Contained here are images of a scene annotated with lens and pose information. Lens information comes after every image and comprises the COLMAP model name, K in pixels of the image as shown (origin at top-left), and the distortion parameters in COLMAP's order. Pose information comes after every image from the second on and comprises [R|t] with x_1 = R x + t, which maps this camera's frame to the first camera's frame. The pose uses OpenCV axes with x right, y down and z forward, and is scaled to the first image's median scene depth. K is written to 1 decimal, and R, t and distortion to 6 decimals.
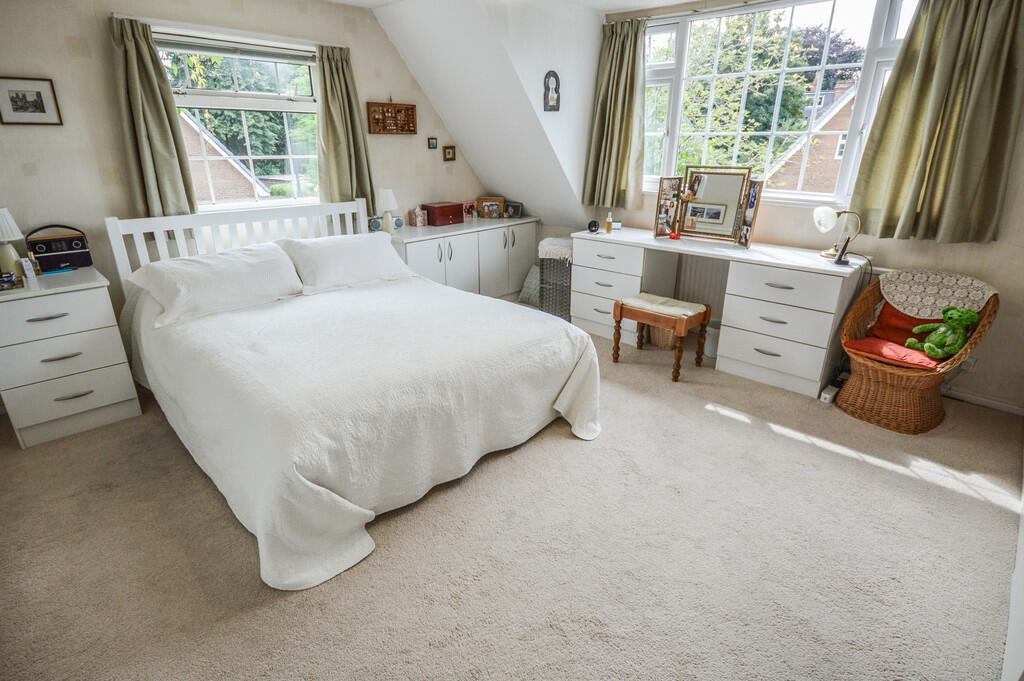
lens RADIAL K [[531.5, 0, 508.7], [0, 531.5, 336.6], [0, 0, 1]] dist [-0.006922, -0.000190]
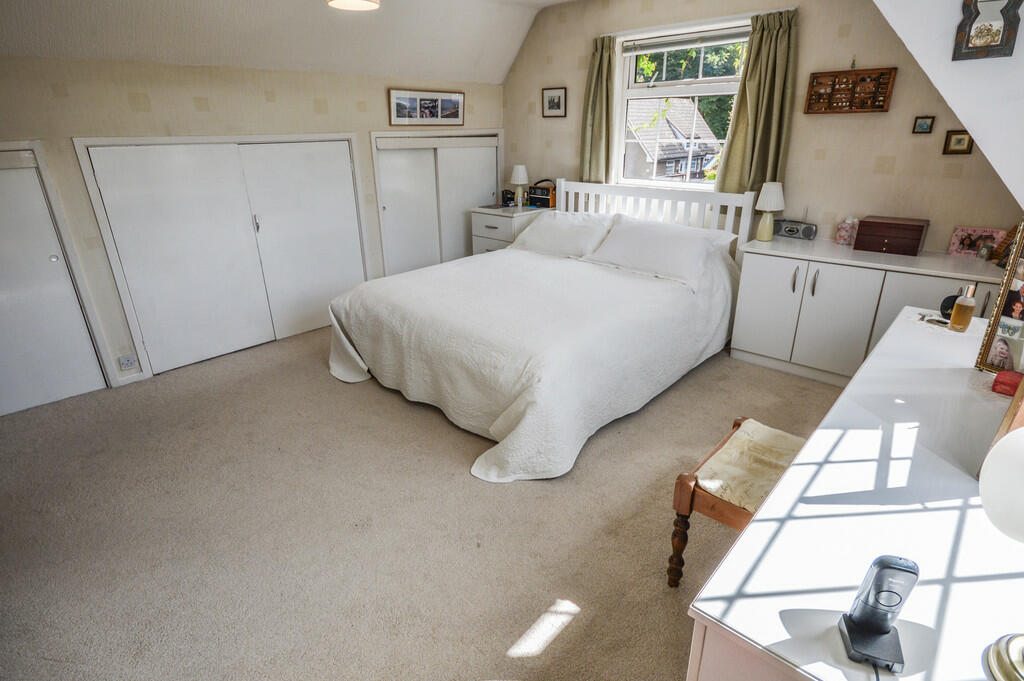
lens RADIAL K [[531.5, 0, 509.9], [0, 531.5, 340.6], [0, 0, 1]] dist [-0.006922, -0.000190]
pose [[0.007240, 0.369530, -0.929191, 0.692858], [-0.329734, 0.878127, 0.346653, -0.250754], [0.944046, 0.303876, 0.128204, 0.685693]]
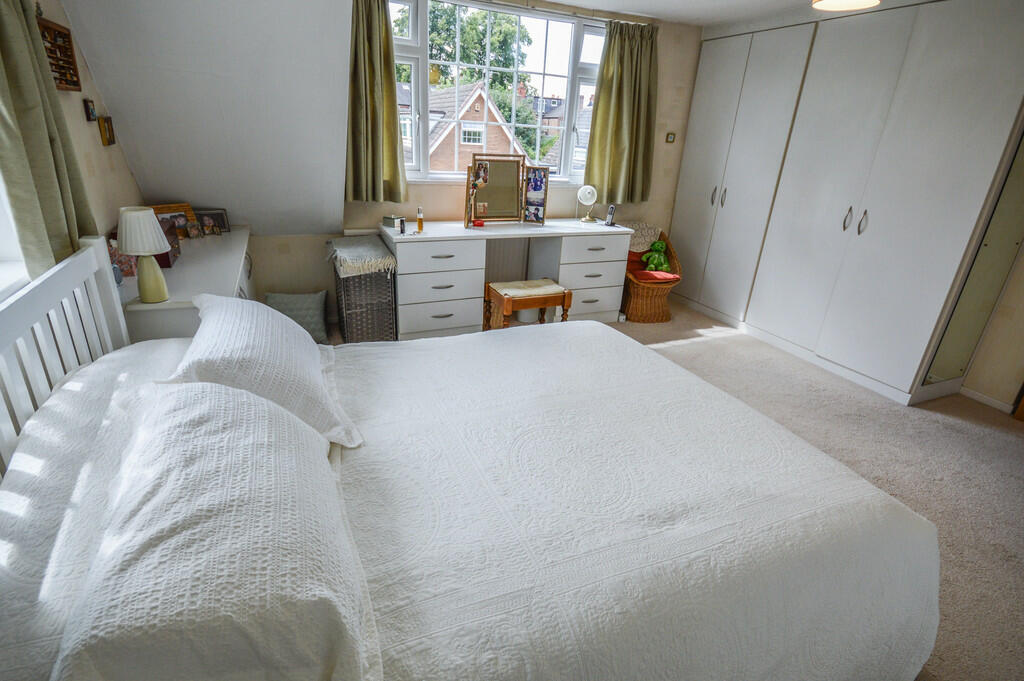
lens RADIAL K [[503.1, 0, 510.8], [0, 503.1, 336.7], [0, 0, 1]] dist [-0.000702, -0.000083]
pose [[0.377536, -0.331571, 0.864597, -0.621449], [0.271132, 0.932356, 0.239164, -0.216111], [-0.885412, 0.144127, 0.441898, 0.587909]]
